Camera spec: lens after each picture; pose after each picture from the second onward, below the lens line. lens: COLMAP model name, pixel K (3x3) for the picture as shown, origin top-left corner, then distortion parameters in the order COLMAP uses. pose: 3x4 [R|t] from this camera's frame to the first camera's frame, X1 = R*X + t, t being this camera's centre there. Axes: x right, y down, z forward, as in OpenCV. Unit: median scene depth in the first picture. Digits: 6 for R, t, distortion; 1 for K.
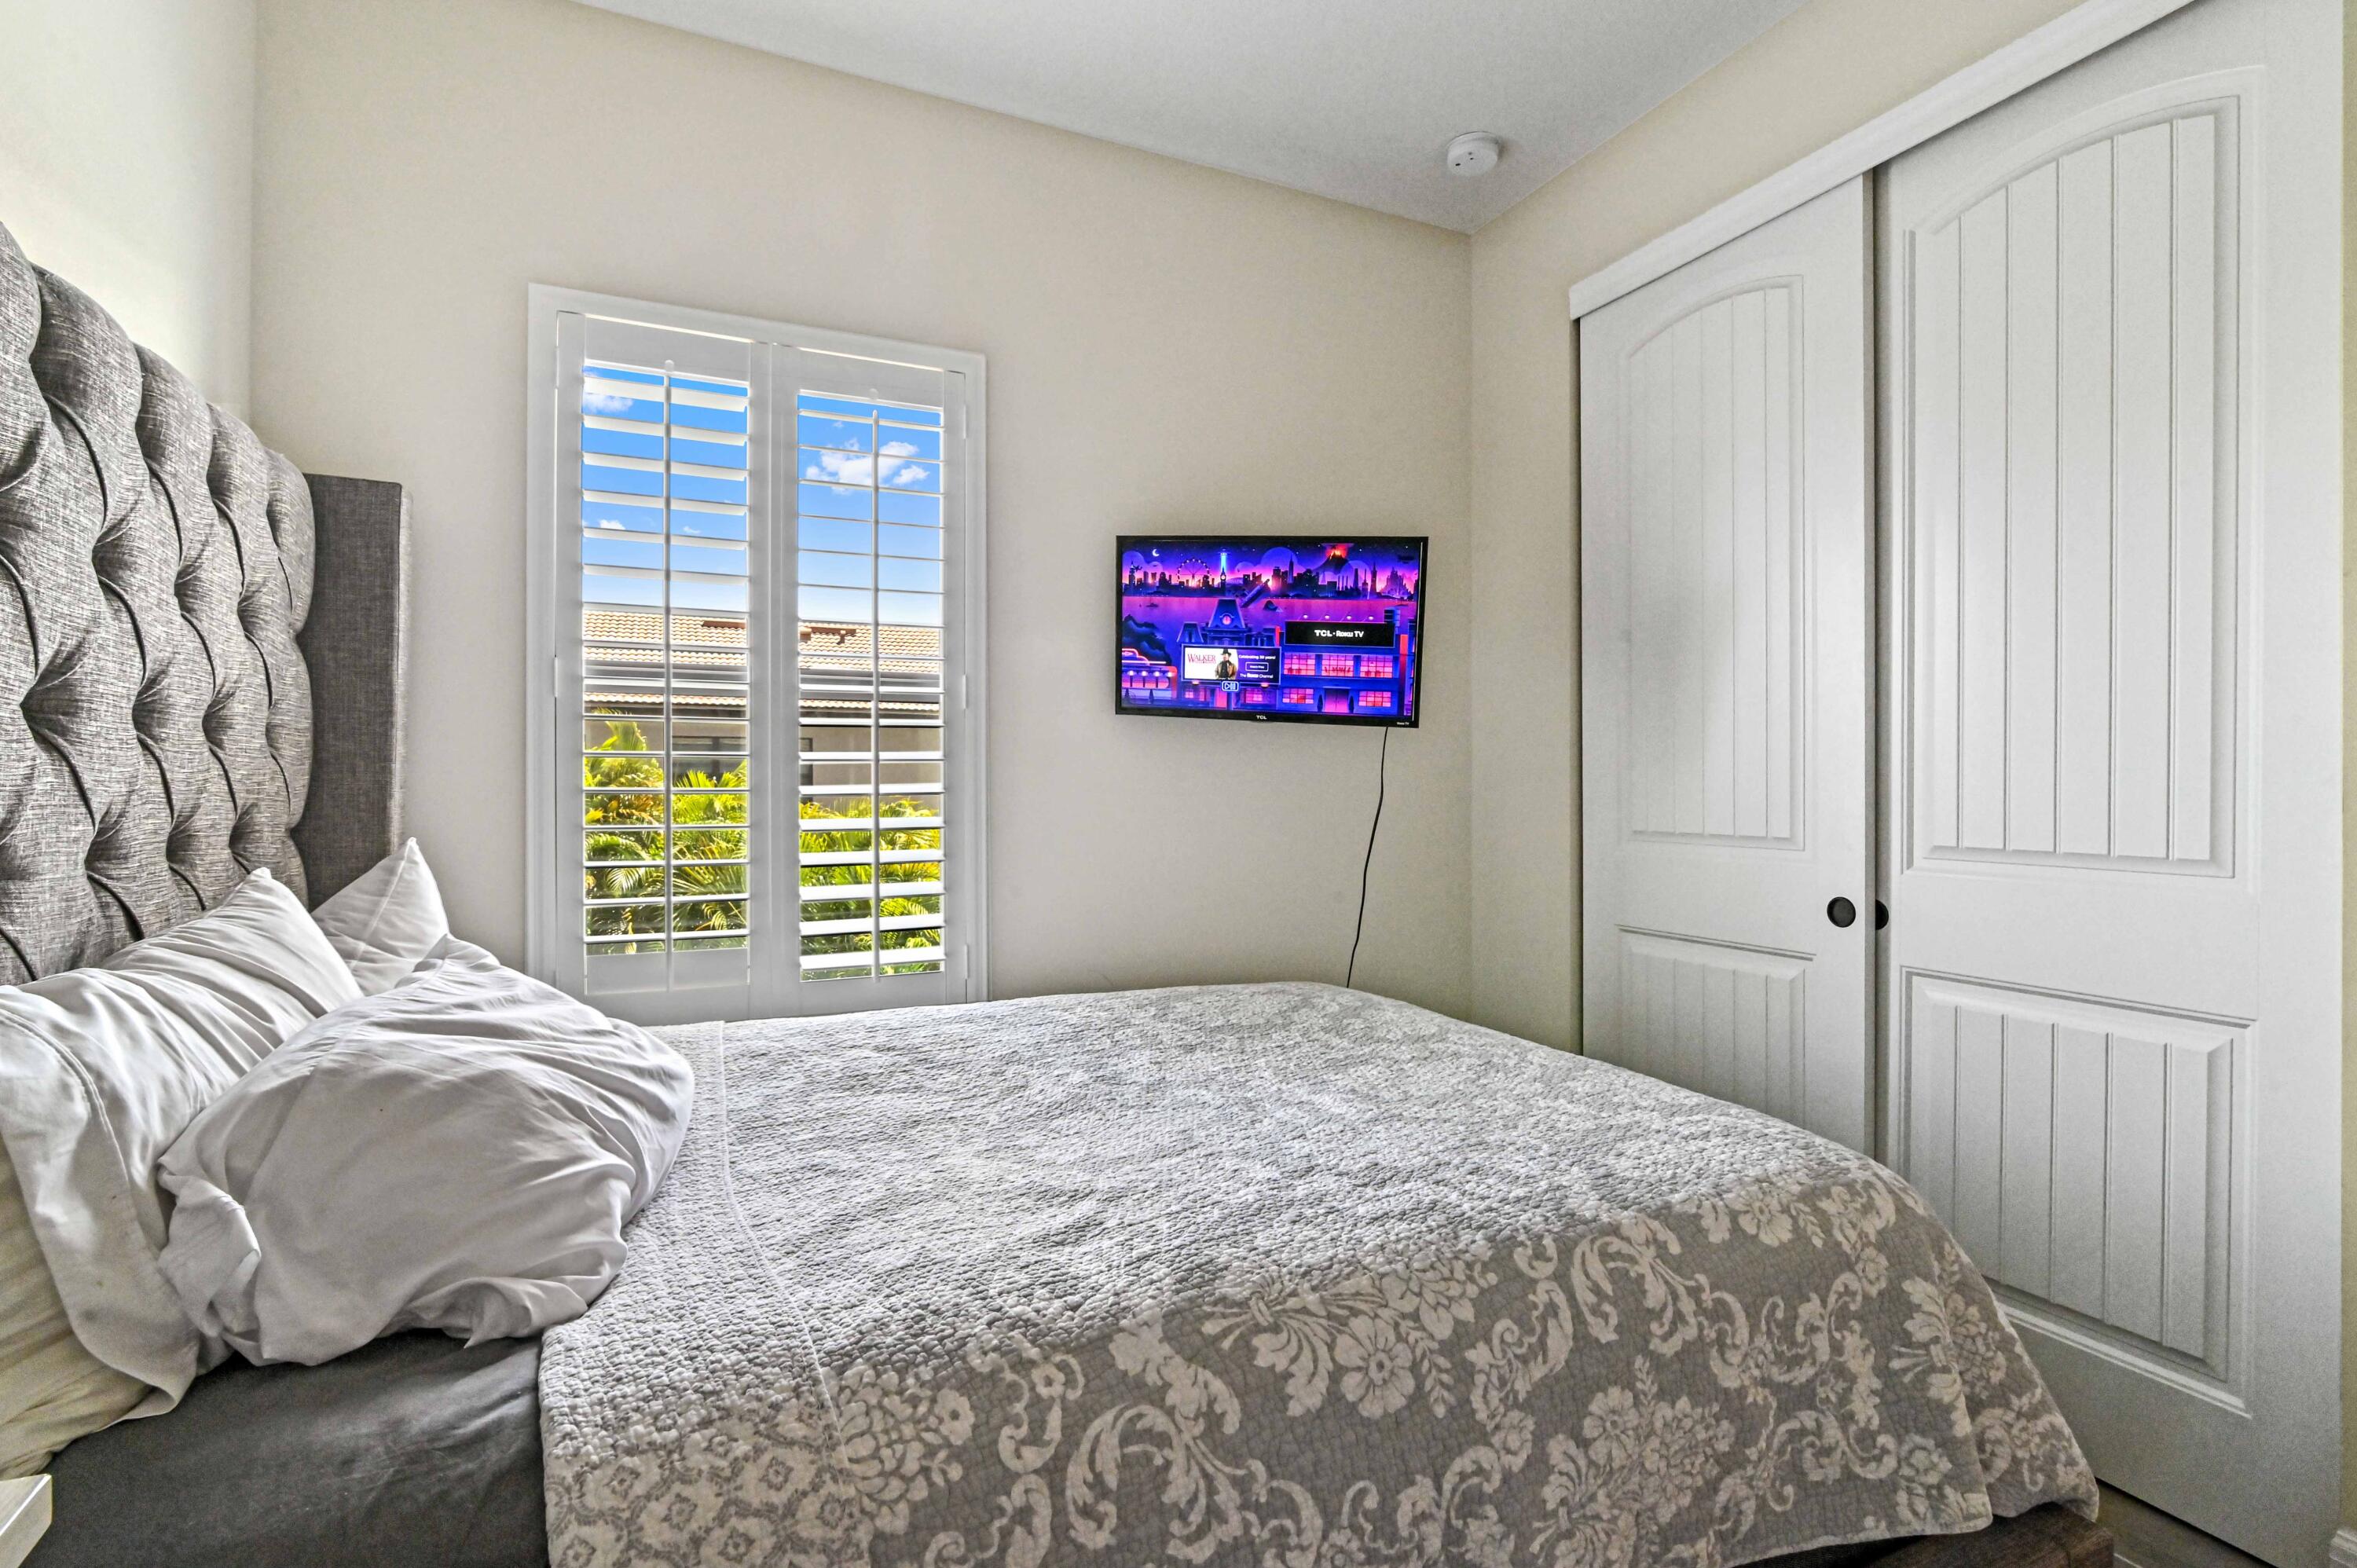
lens RADIAL K [[1101.5, 0, 1185.8], [0, 1101.5, 770.0], [0, 0, 1]] dist [-0.016957, 0.001170]
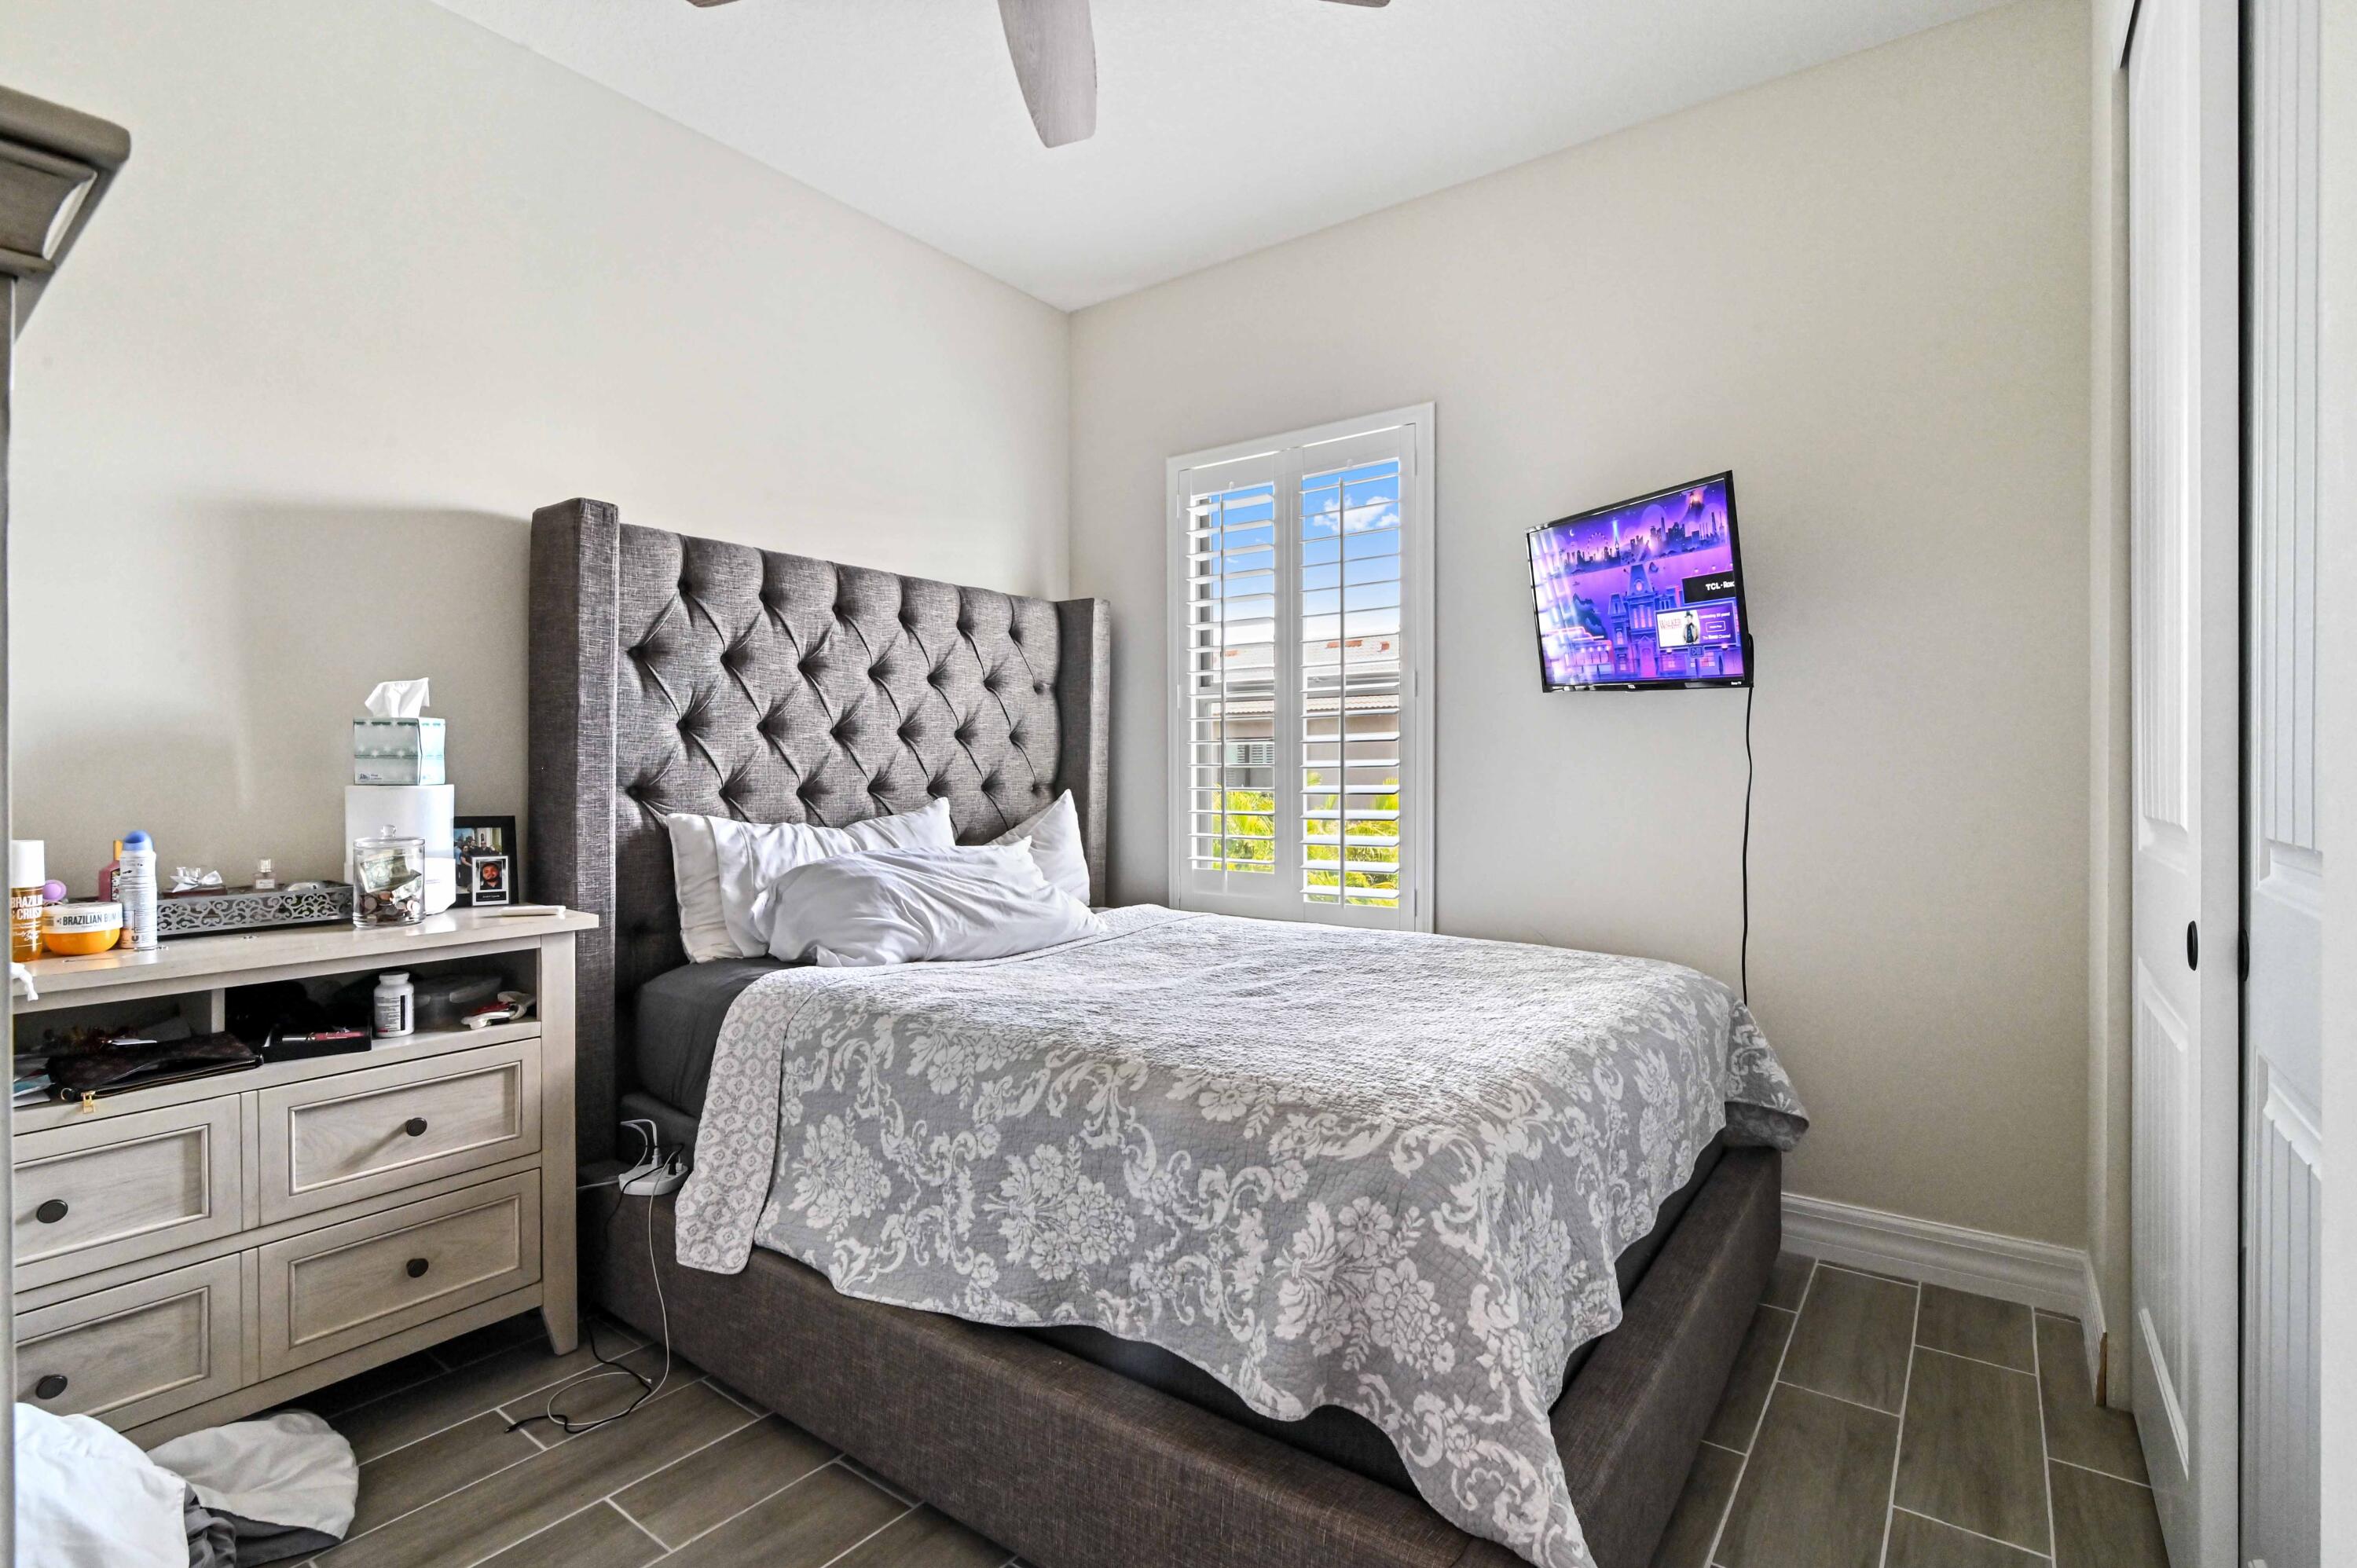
lens RADIAL K [[1101.5, 0, 1188.5], [0, 1101.5, 786.3], [0, 0, 1]] dist [-0.016957, 0.001170]
pose [[0.479324, 0.003774, -0.877630, 1.673172], [0.015651, 0.999795, 0.012847, 0.053576], [0.877499, -0.019893, 0.479166, 0.423684]]
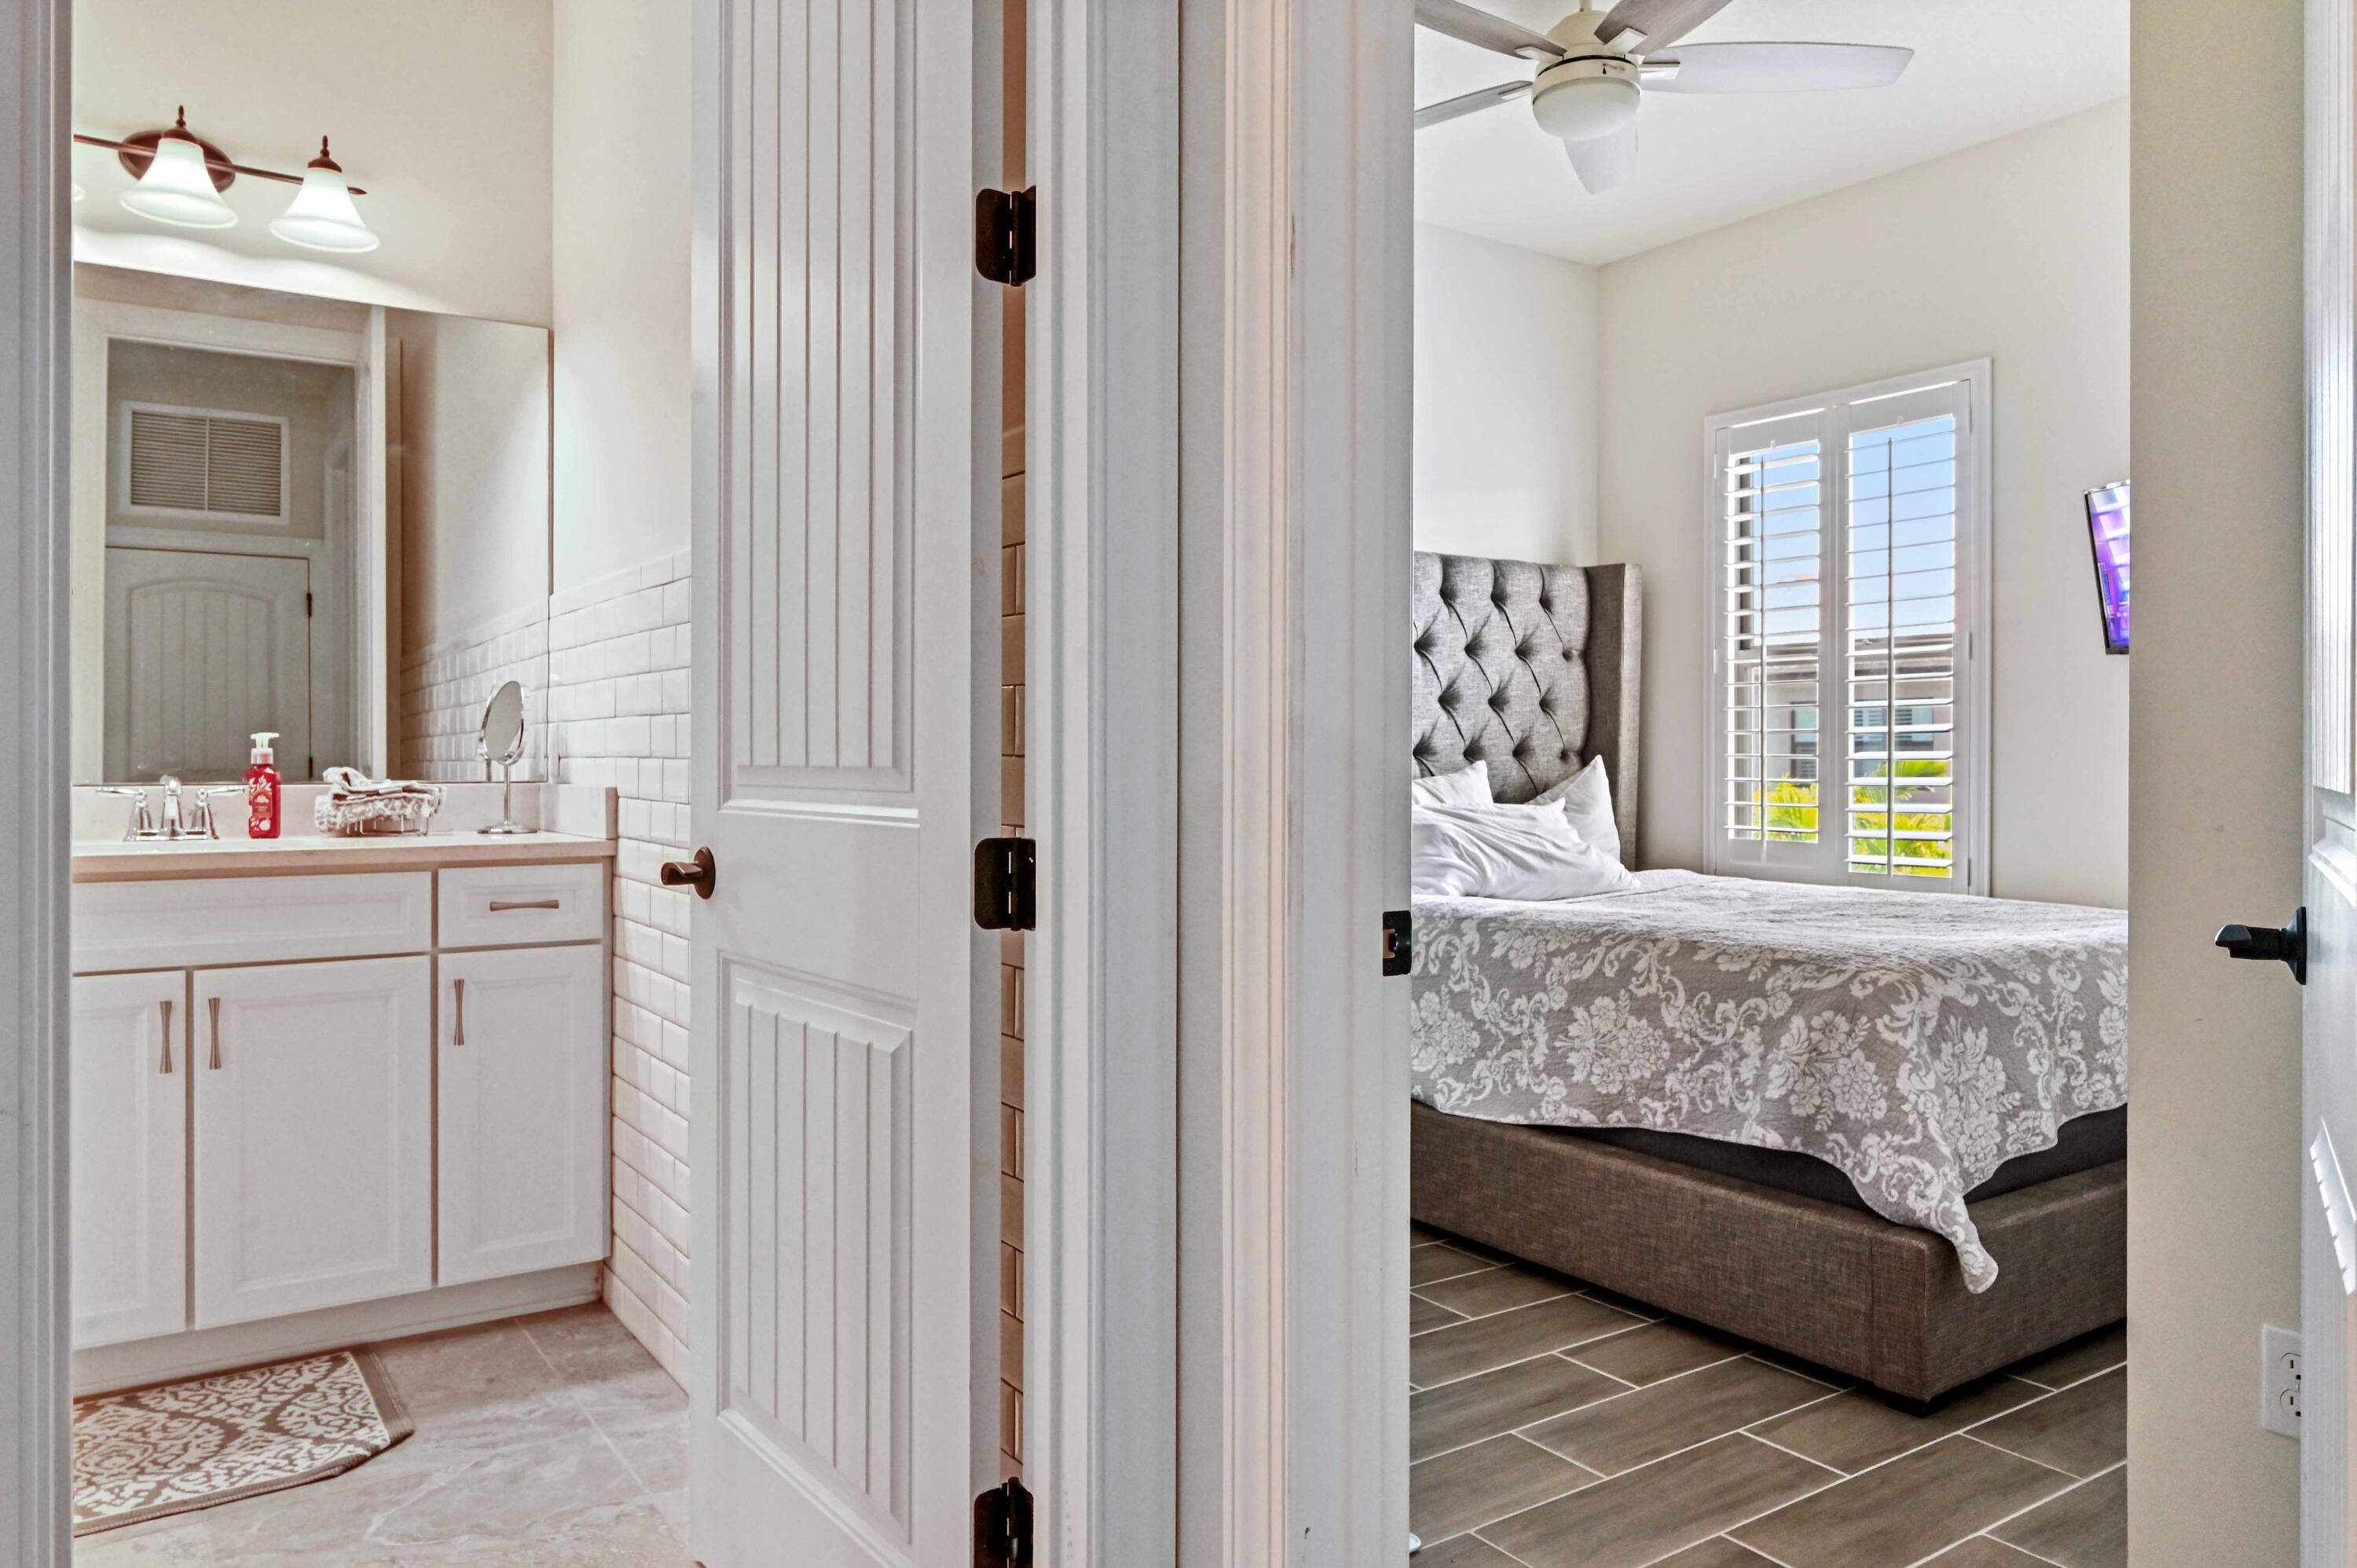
lens RADIAL K [[1602.0, 0, 1193.4], [0, 1602.0, 759.7], [0, 0, 1]] dist [0.007164, -0.017049]
pose [[0.165040, -0.002112, -0.986285, 3.054763], [0.012172, 0.999926, -0.000104, 0.095055], [0.986212, -0.011988, 0.165054, -0.259177]]
